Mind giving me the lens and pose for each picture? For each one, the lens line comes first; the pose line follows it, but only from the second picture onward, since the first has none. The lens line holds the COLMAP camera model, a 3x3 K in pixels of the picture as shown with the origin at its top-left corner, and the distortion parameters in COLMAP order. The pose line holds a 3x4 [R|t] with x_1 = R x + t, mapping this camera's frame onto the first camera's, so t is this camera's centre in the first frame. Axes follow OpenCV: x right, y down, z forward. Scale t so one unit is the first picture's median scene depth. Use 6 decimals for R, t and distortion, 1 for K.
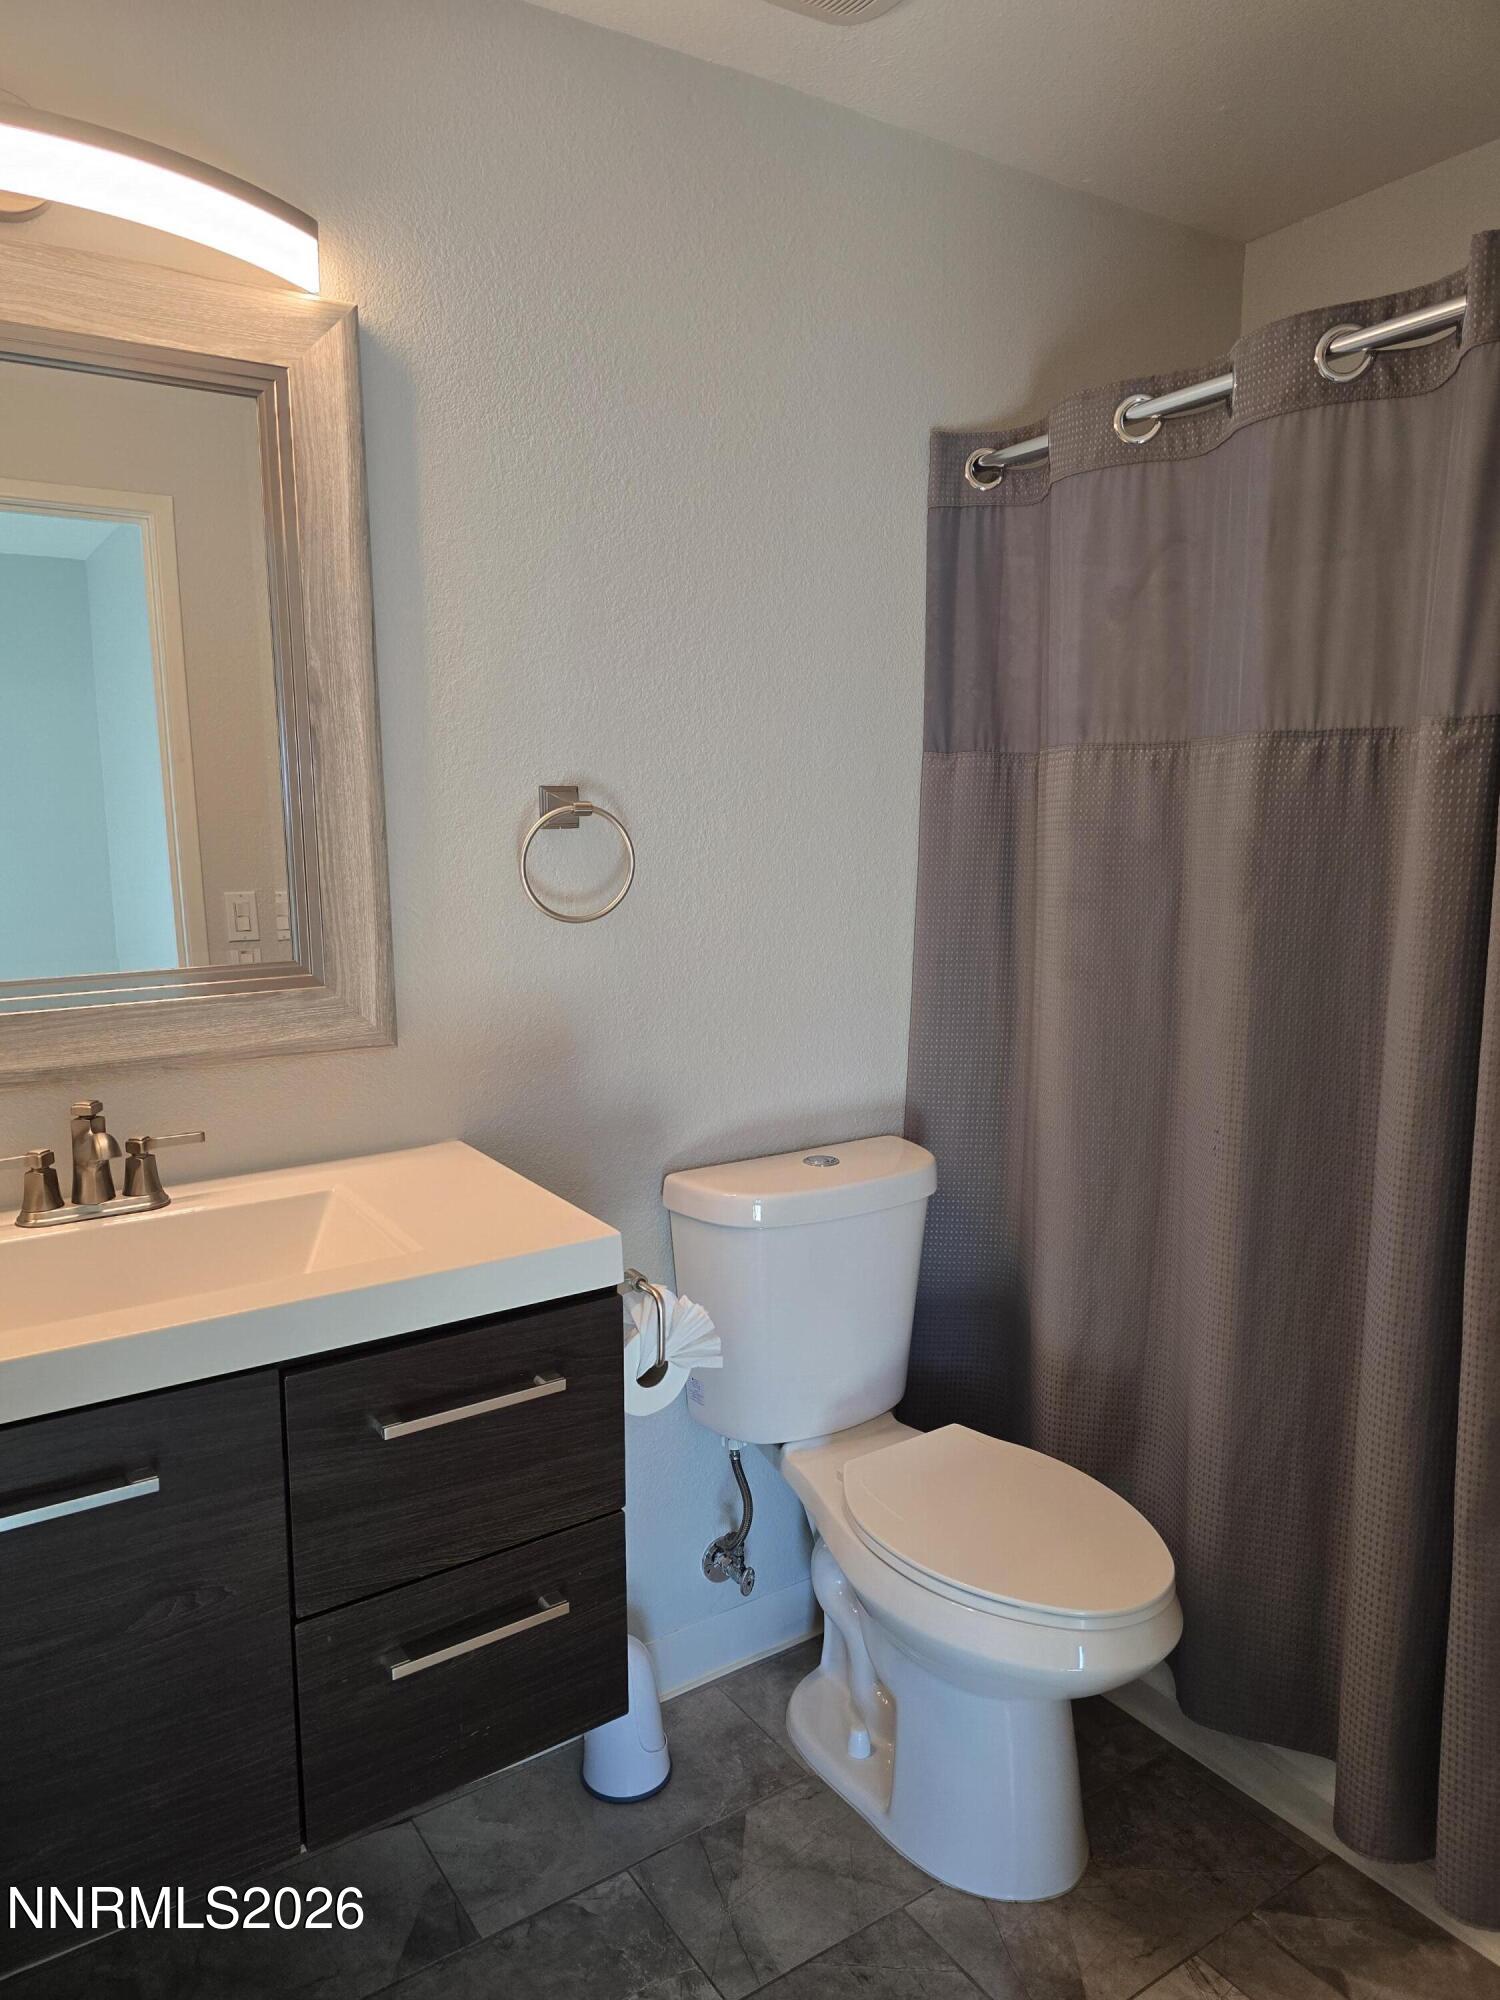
lens RADIAL K [[1353.1, 0, 749.3], [0, 1353.1, 996.4], [0, 0, 1]] dist [0.032191, -0.009402]
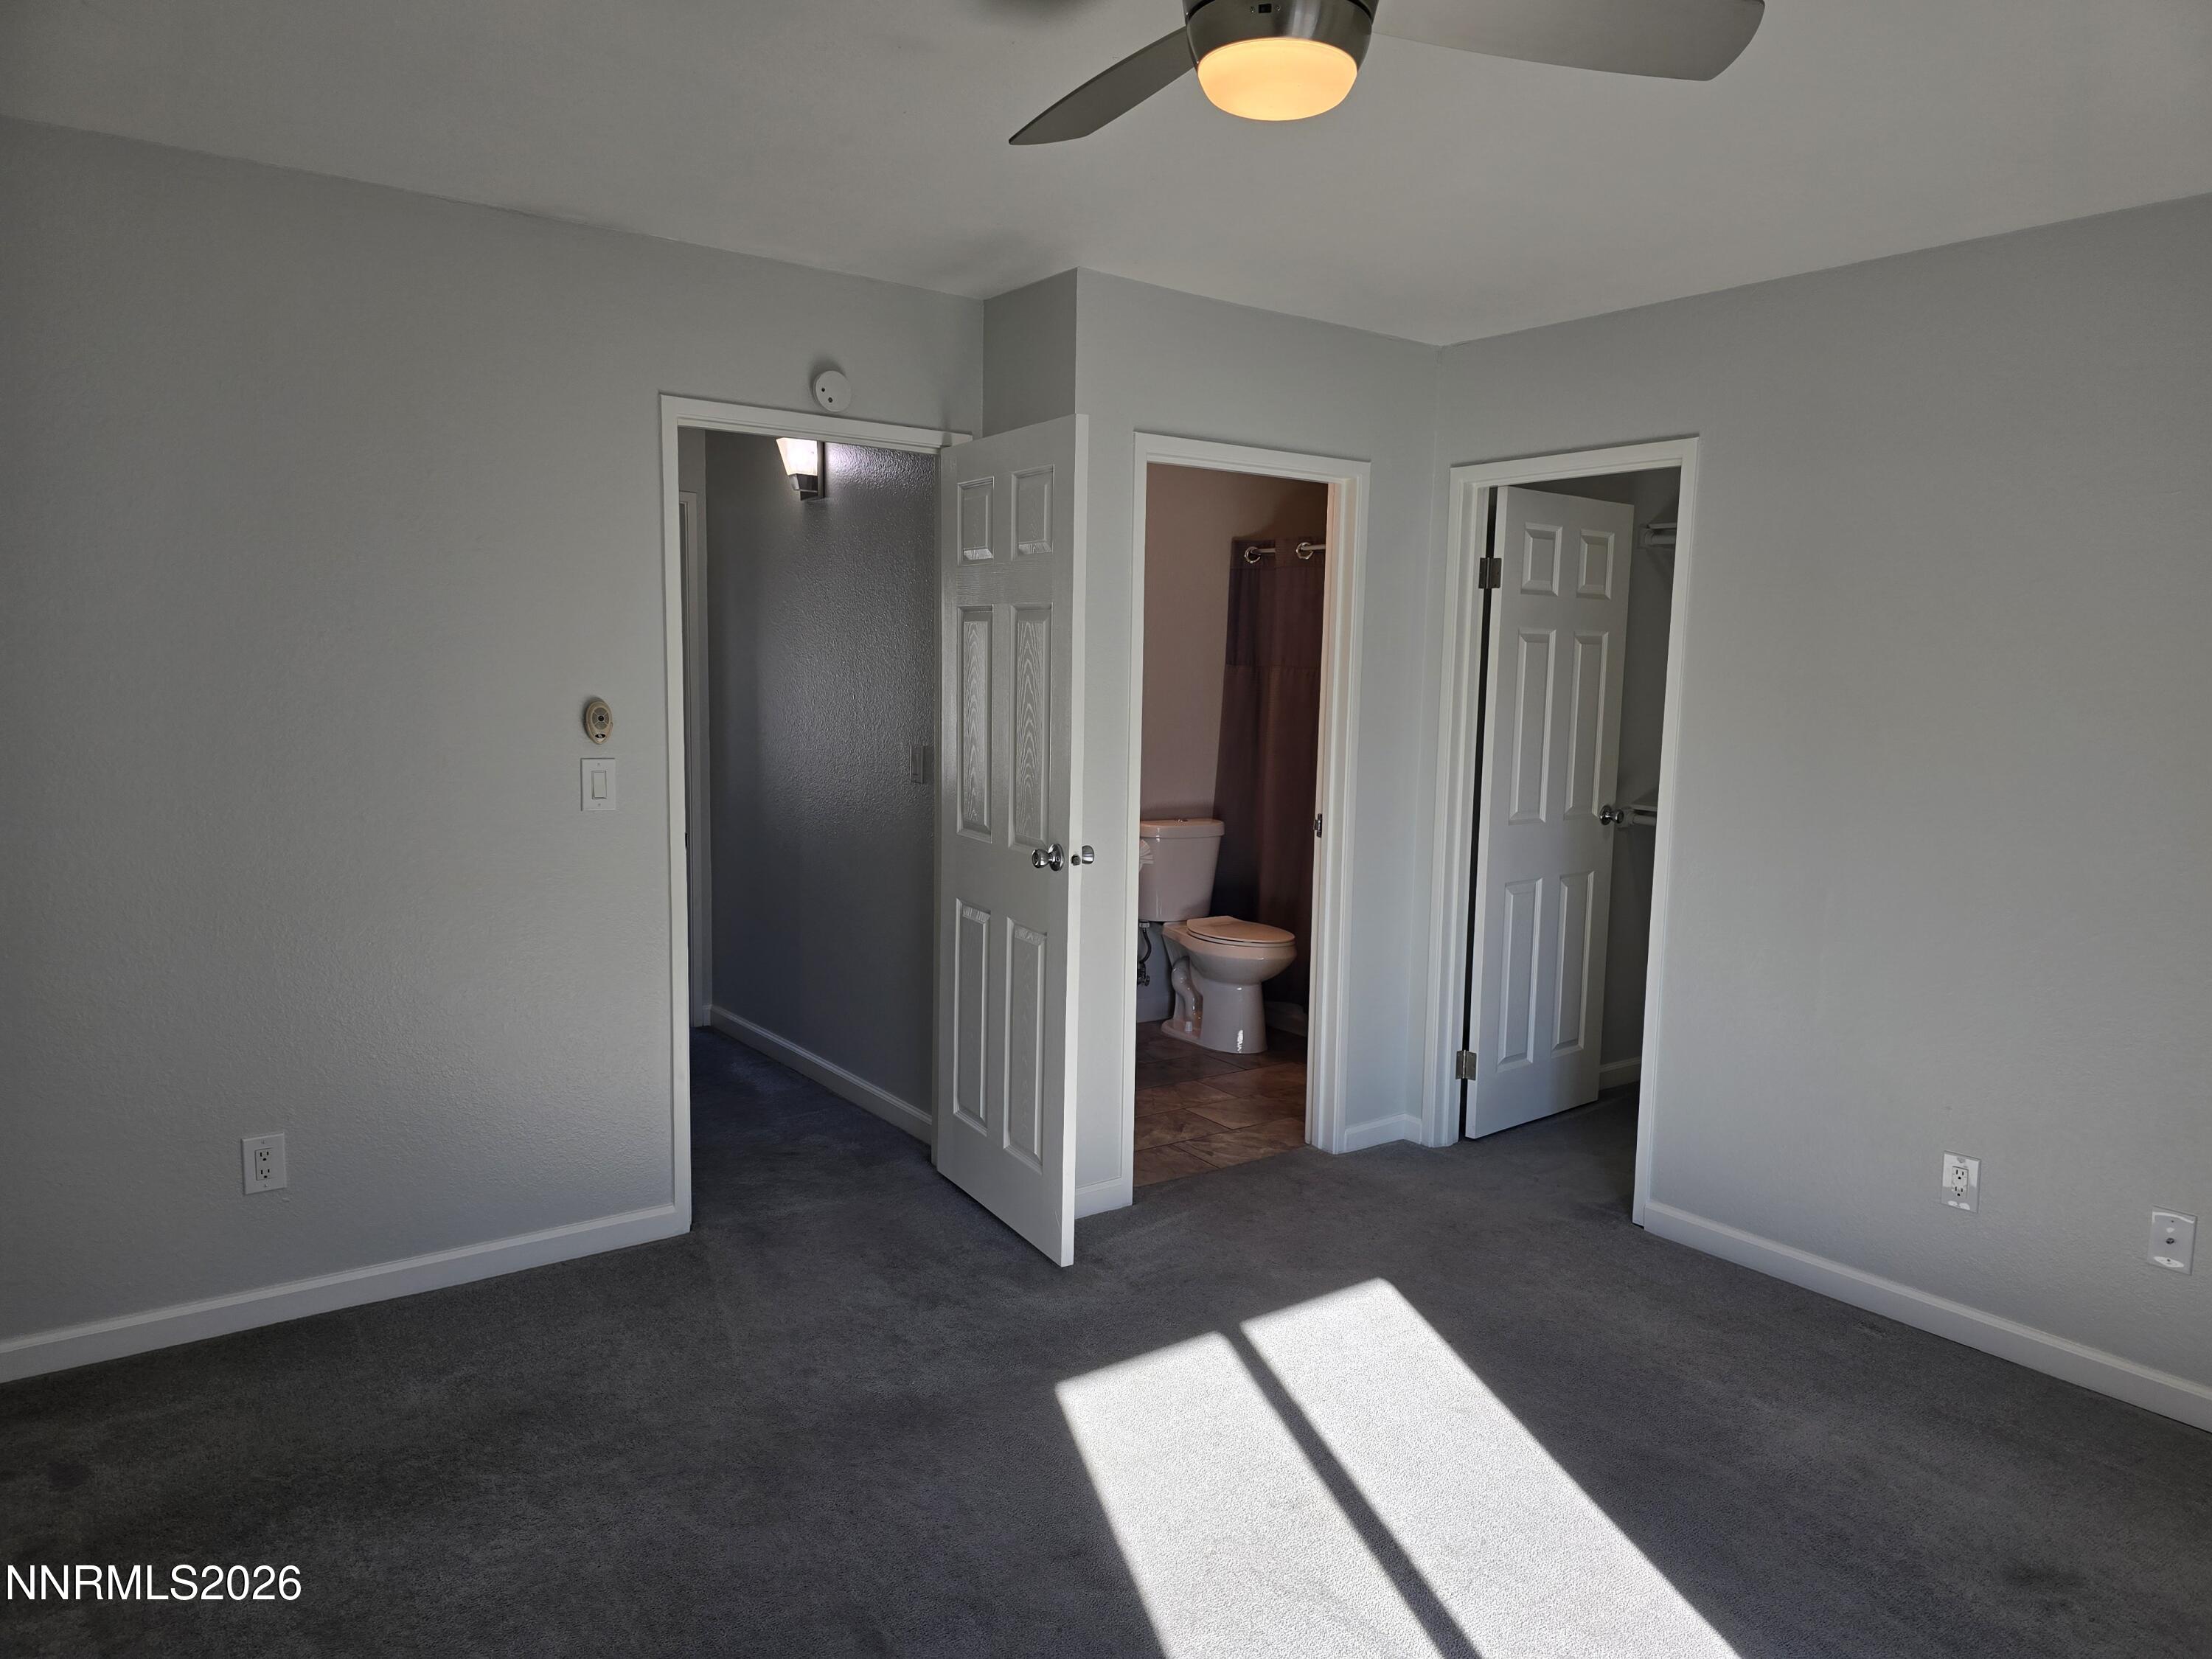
lens RADIAL K [[1496.5, 0, 1113.9], [0, 1496.5, 828.6], [0, 0, 1]] dist [0.032191, -0.009402]
pose [[0.998311, 0.036970, 0.044805, -0.197972], [-0.035451, 0.998785, -0.034222, 0.234590], [-0.046016, 0.032576, 0.998409, -1.822860]]
